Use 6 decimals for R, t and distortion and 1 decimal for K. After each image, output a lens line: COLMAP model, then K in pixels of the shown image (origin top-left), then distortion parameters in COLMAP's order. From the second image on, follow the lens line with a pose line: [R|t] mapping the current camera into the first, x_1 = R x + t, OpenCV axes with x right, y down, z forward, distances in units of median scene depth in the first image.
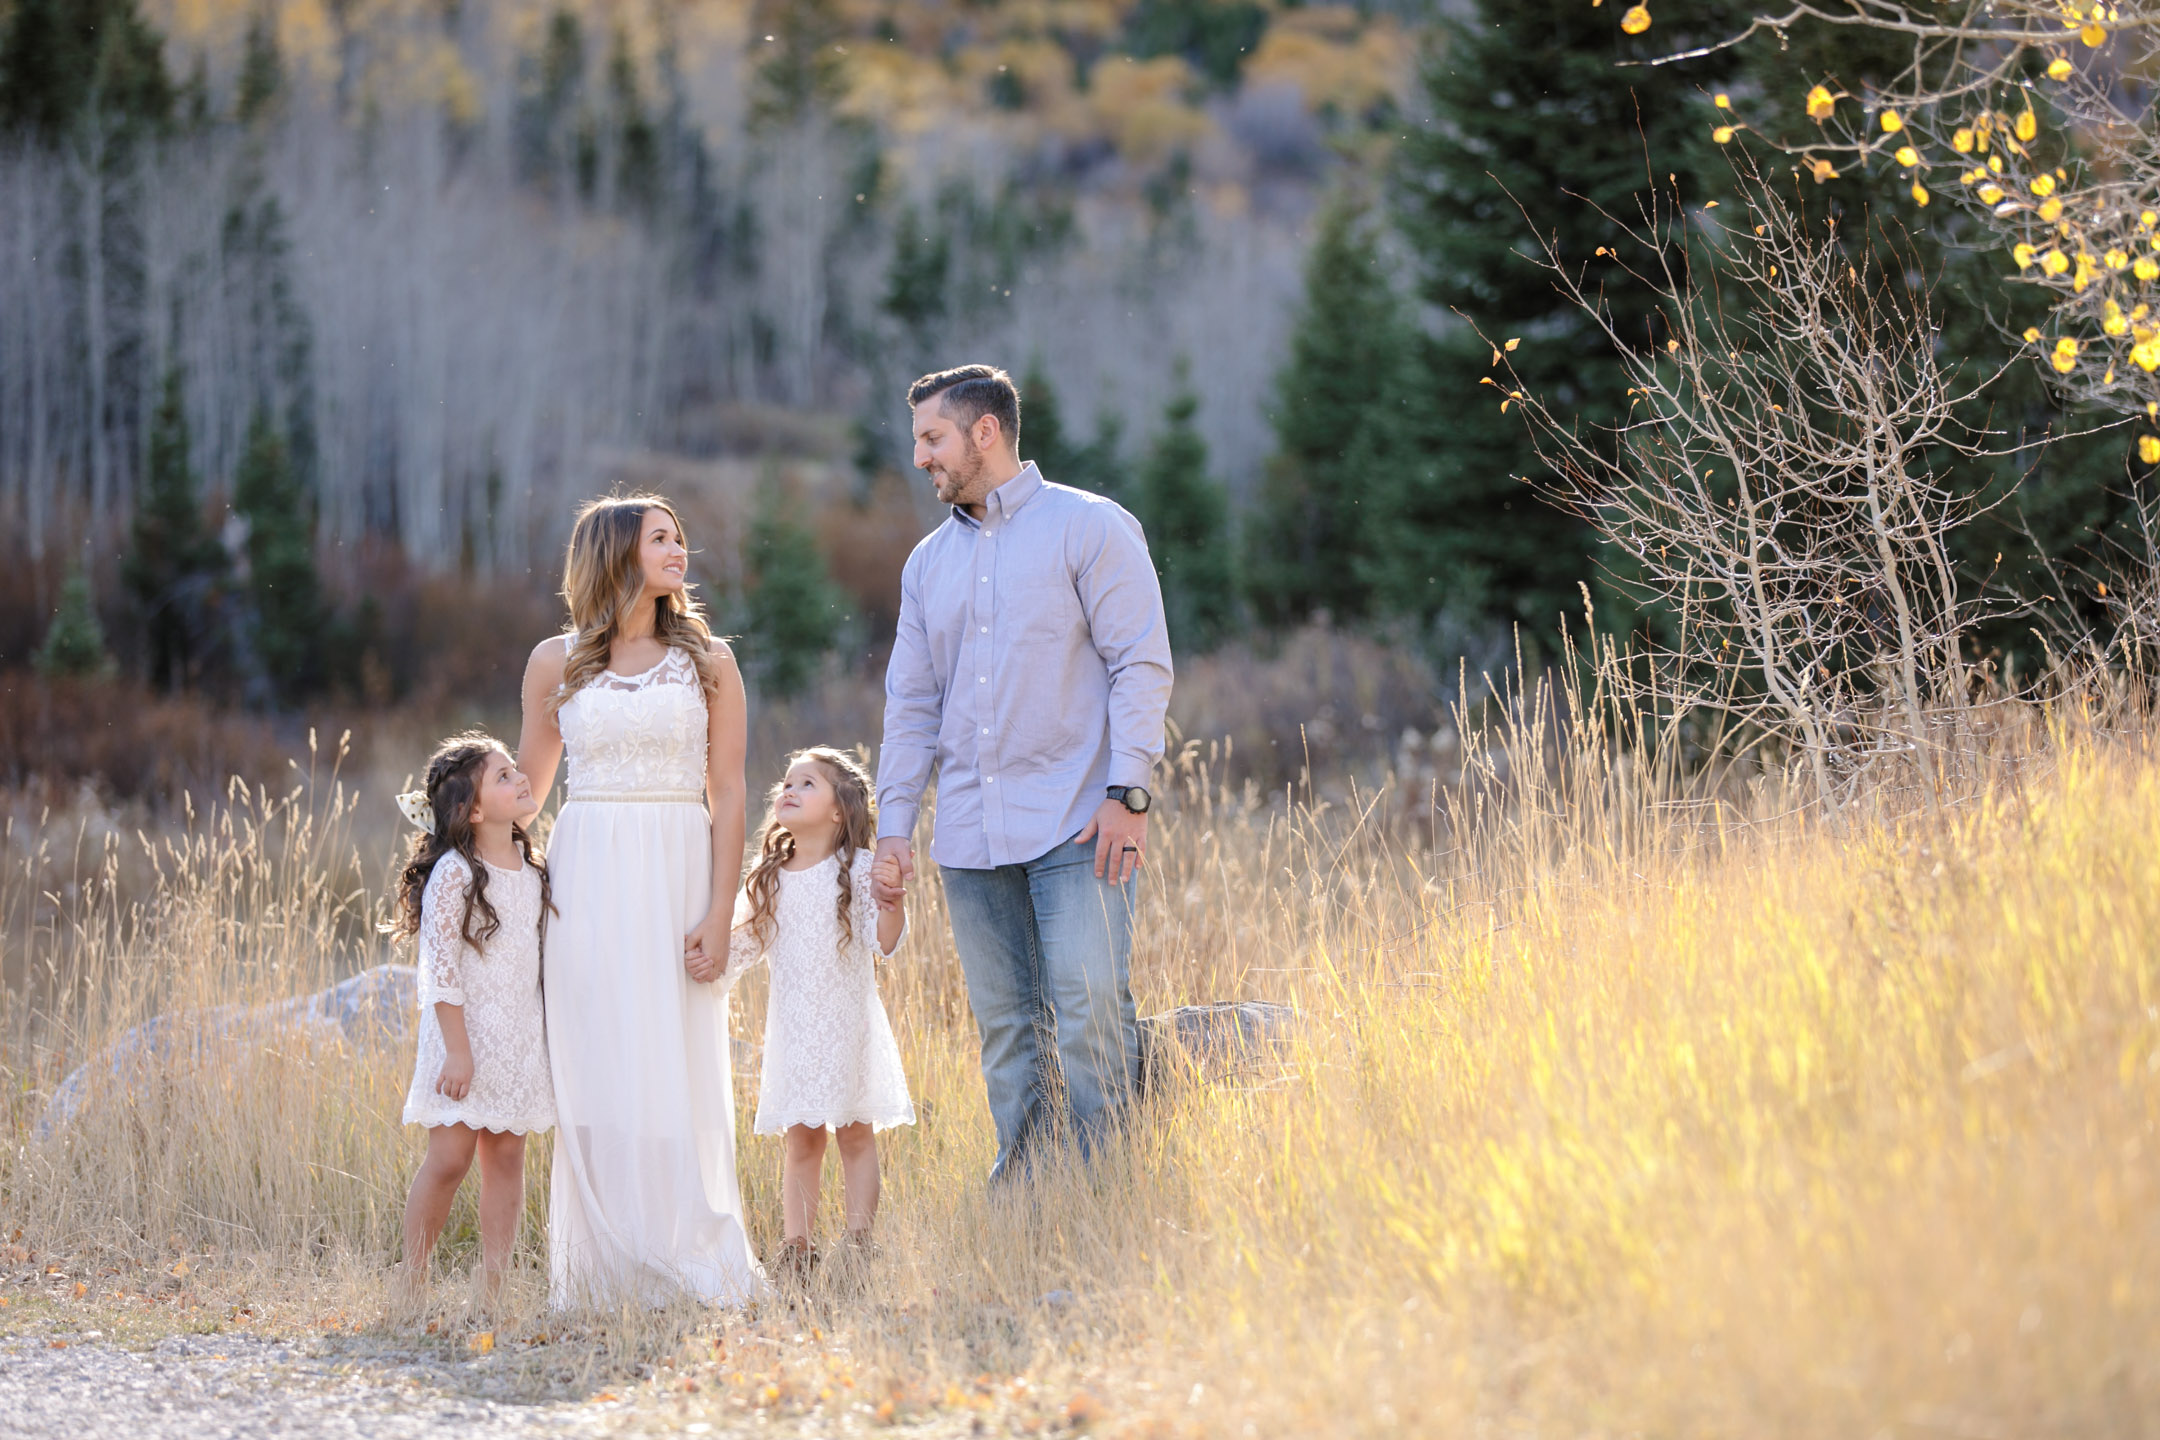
lens RADIAL K [[7570.4, 0, 1080.0], [0, 7570.4, 720.0], [0, 0, 1]] dist [0.177641, 2.389776]
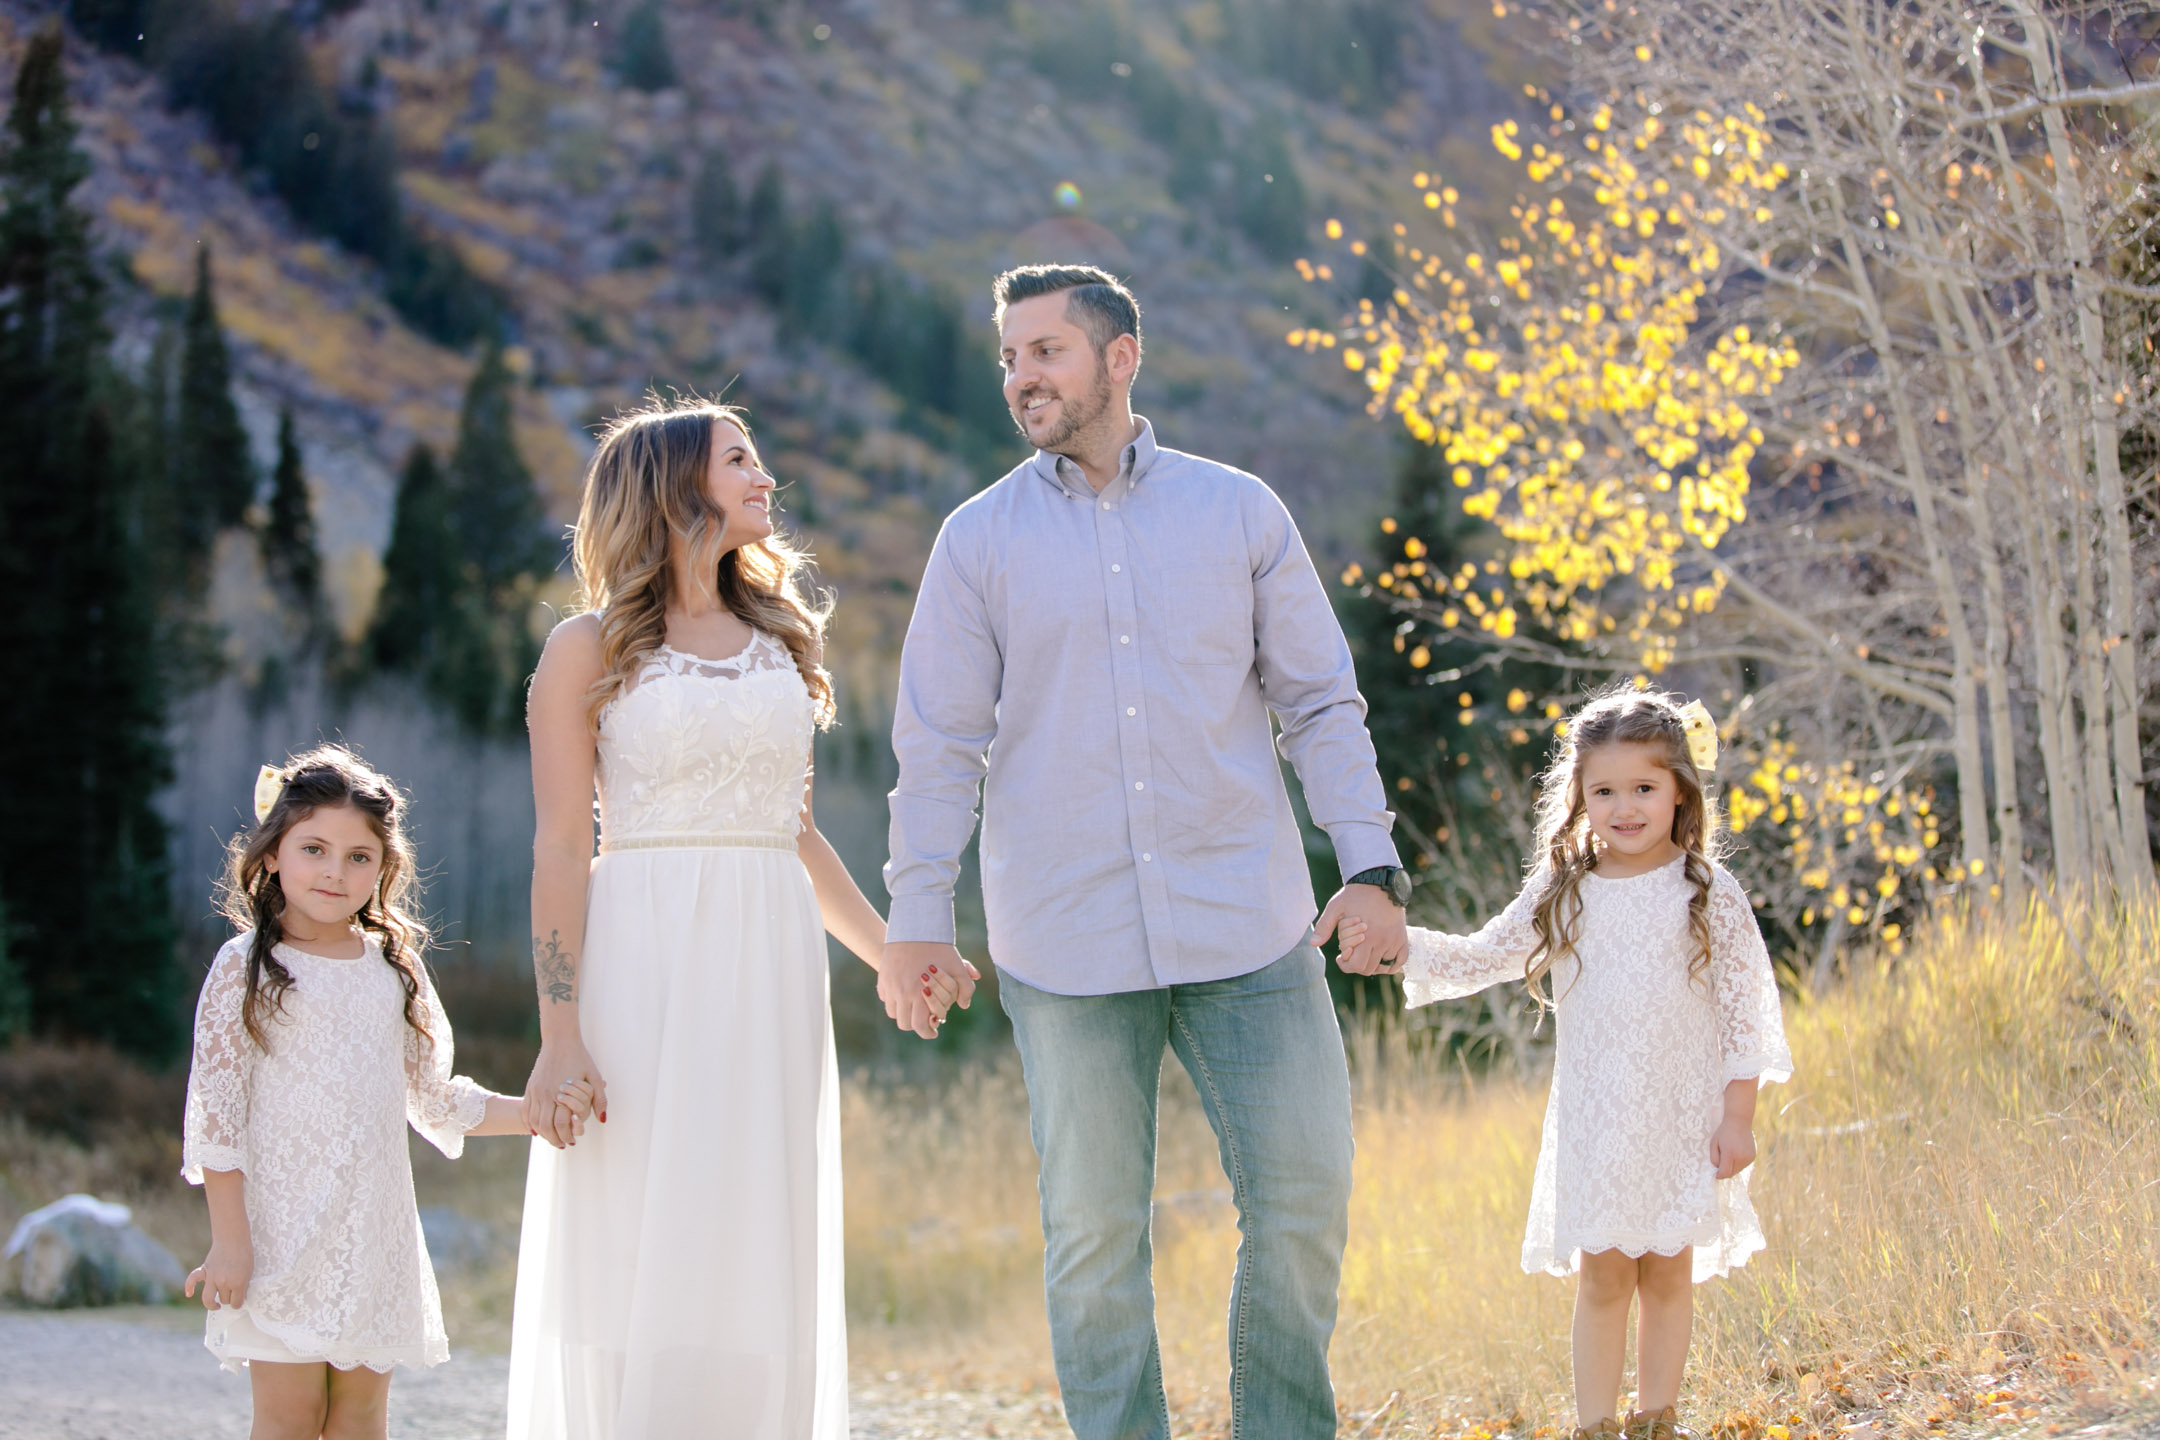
lens RADIAL K [[4432.1, 0, 1080.0], [0, 4432.1, 720.0], [0, 0, 1]] dist [-0.289907, 0.004305]
pose [[0.999975, 0.001654, -0.006913, -0.003608], [-0.002225, 0.996504, -0.083517, 0.013215], [0.006750, 0.083530, 0.996482, -0.083646]]
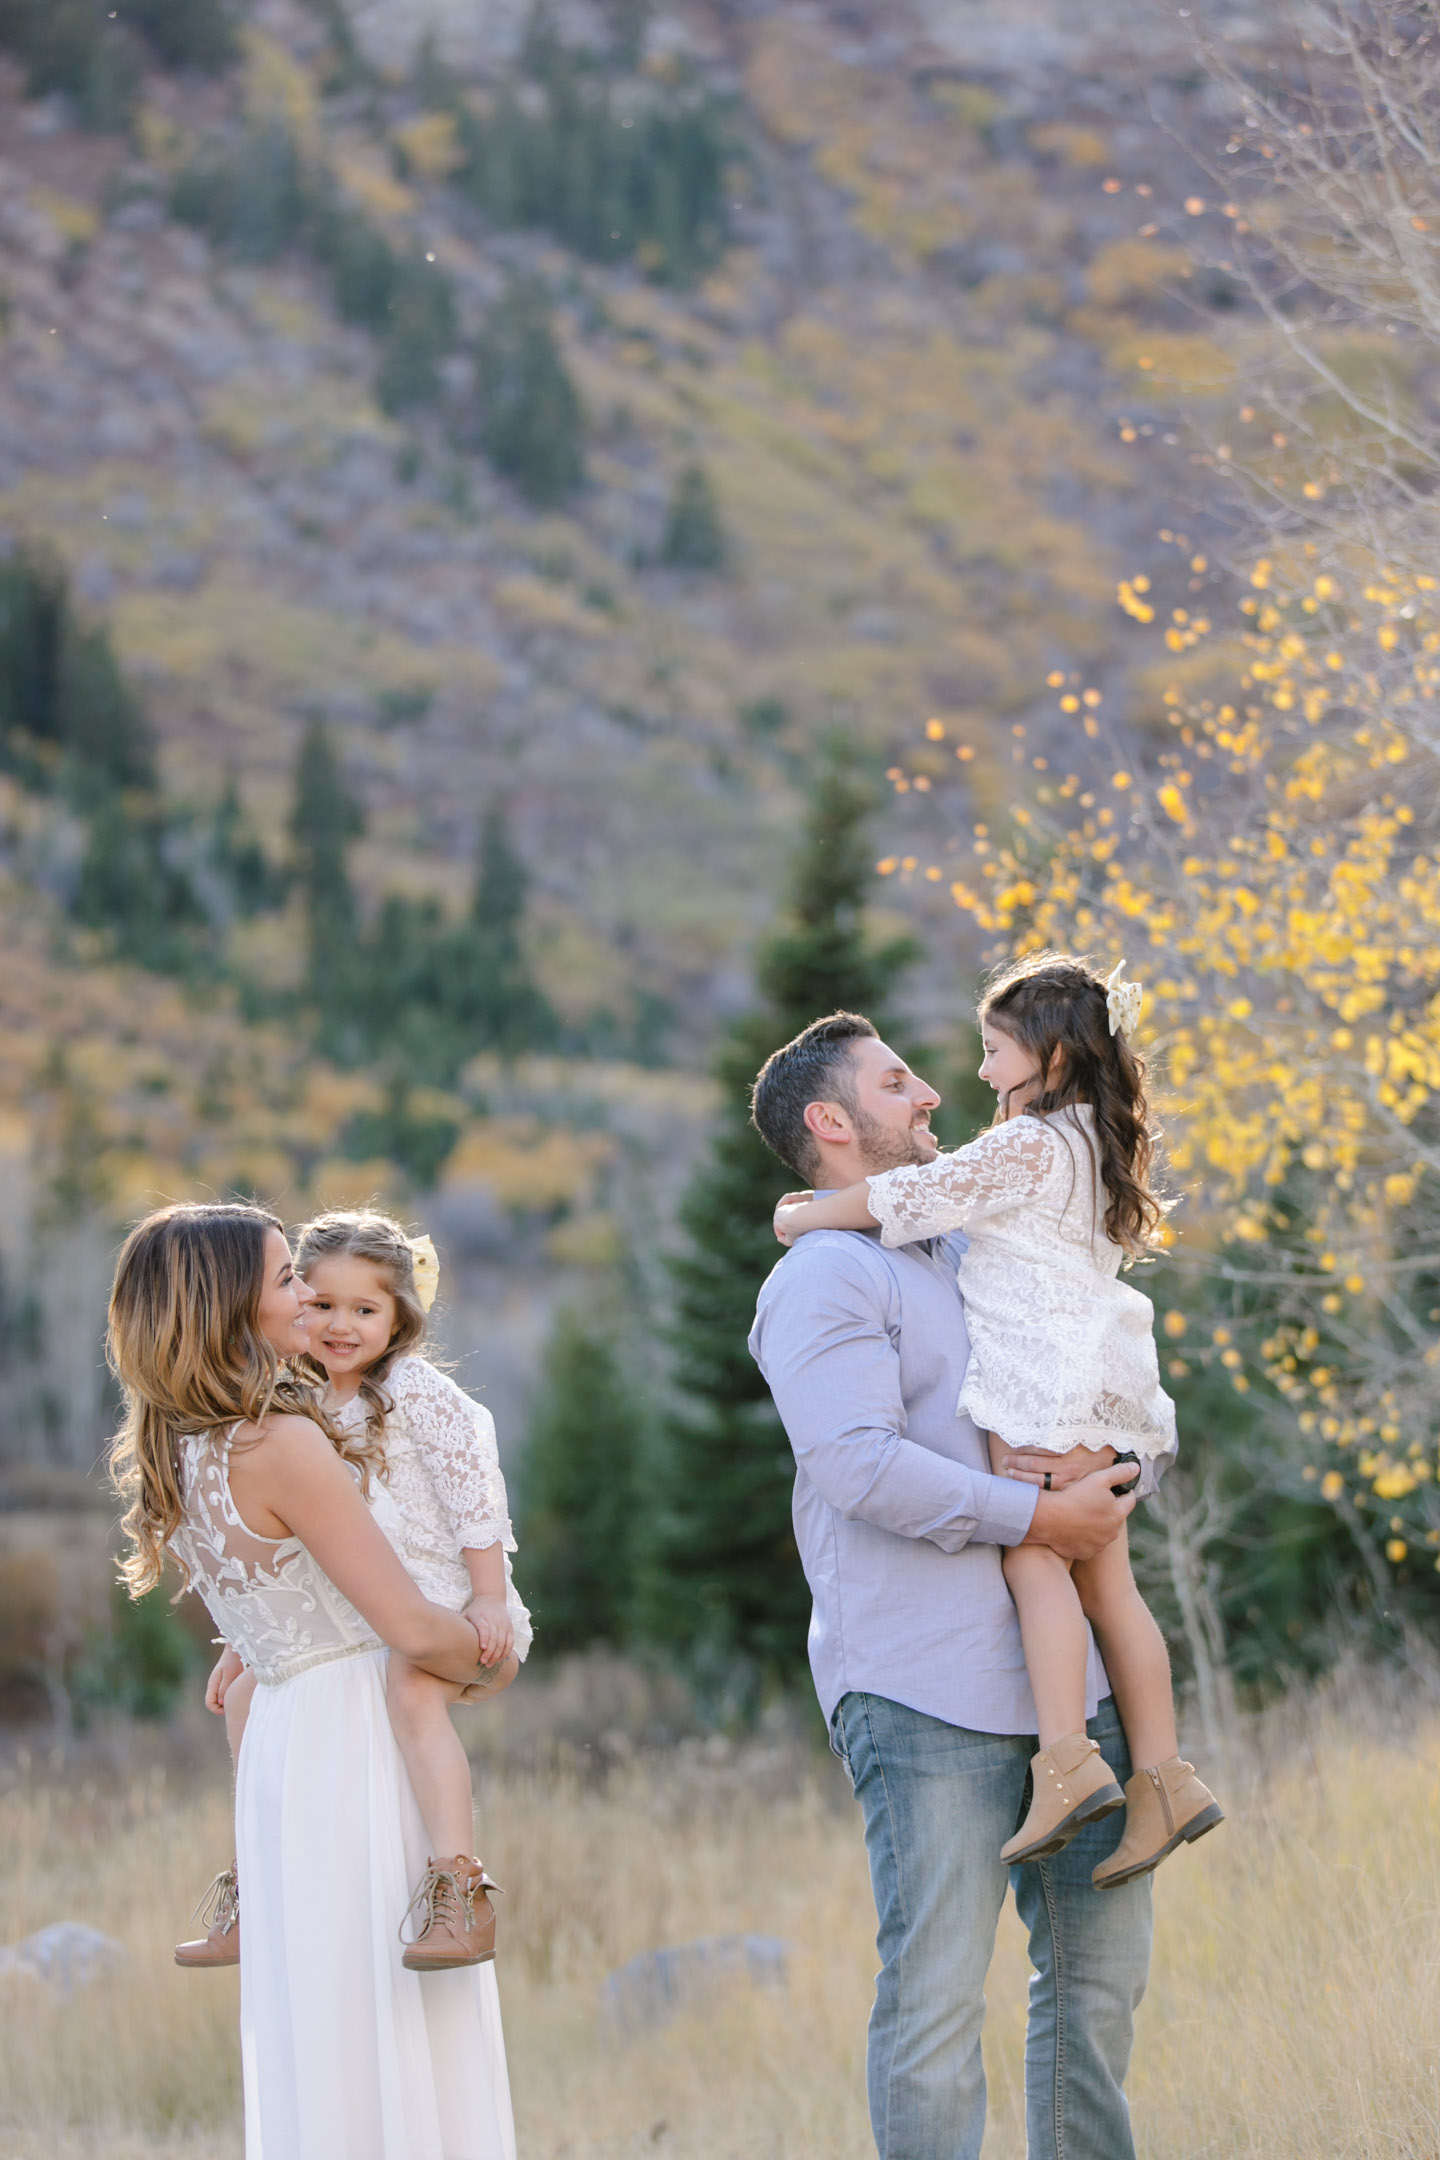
lens RADIAL K [[6895.8, 0, 720.0], [0, 6895.8, 1080.0], [0, 0, 1]] dist [-0.084069, -0.336410]
pose [[0.997166, -0.005875, 0.074999, -0.079689], [0.012900, 0.995532, -0.093539, -0.001361], [-0.074115, 0.094241, 0.992787, -0.305495]]
